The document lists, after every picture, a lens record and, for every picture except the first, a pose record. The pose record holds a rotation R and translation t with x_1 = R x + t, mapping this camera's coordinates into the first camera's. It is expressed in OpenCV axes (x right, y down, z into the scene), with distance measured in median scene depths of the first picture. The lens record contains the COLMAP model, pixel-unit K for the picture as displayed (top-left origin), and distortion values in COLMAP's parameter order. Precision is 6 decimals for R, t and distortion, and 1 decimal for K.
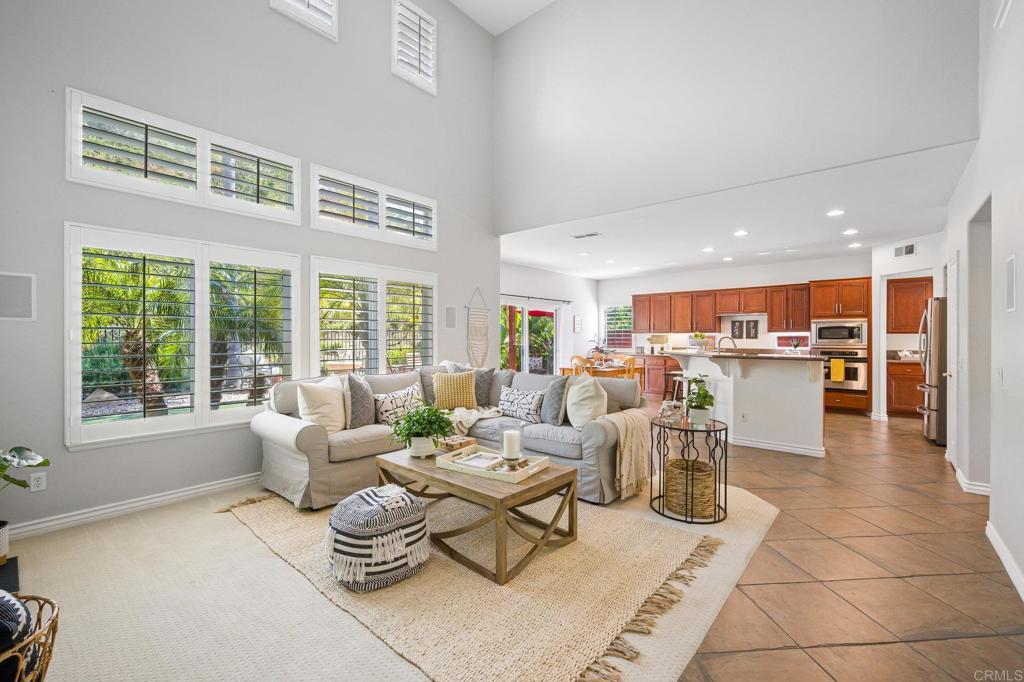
lens RADIAL K [[430.7, 0, 507.8], [0, 430.7, 336.3], [0, 0, 1]] dist [-0.004877, -0.000148]
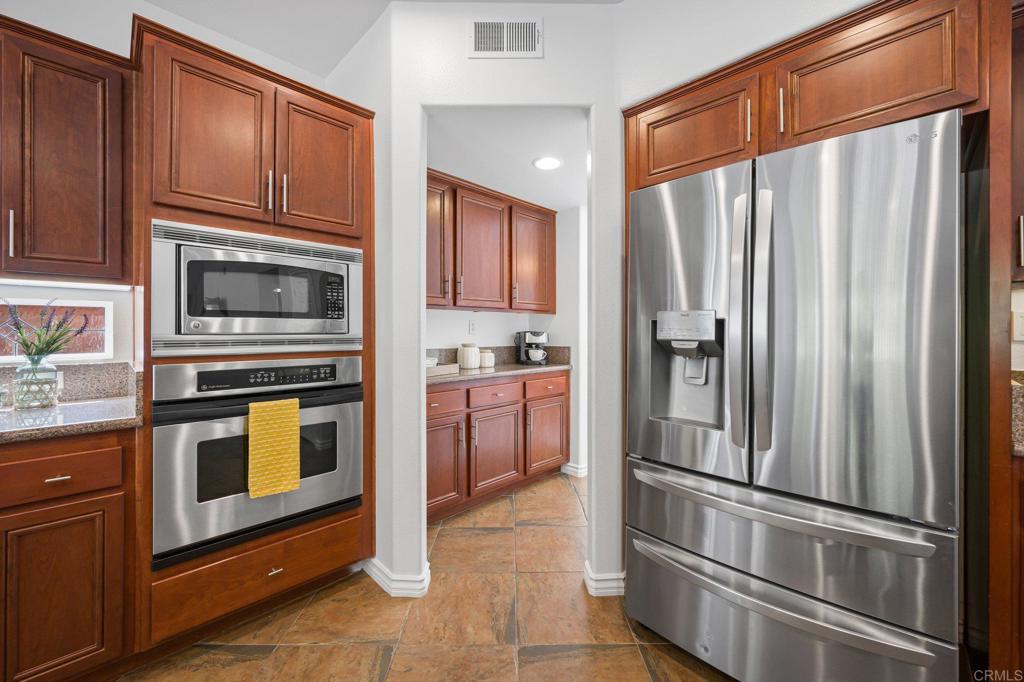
lens RADIAL K [[399.6, 0, 512.7], [0, 399.6, 331.9], [0, 0, 1]] dist [-0.000827, -0.000290]
pose [[0.062148, -0.004230, 0.998058, 0.532038], [-0.004883, 0.999978, 0.004542, 0.012447], [-0.998055, -0.005156, 0.062126, 0.820492]]
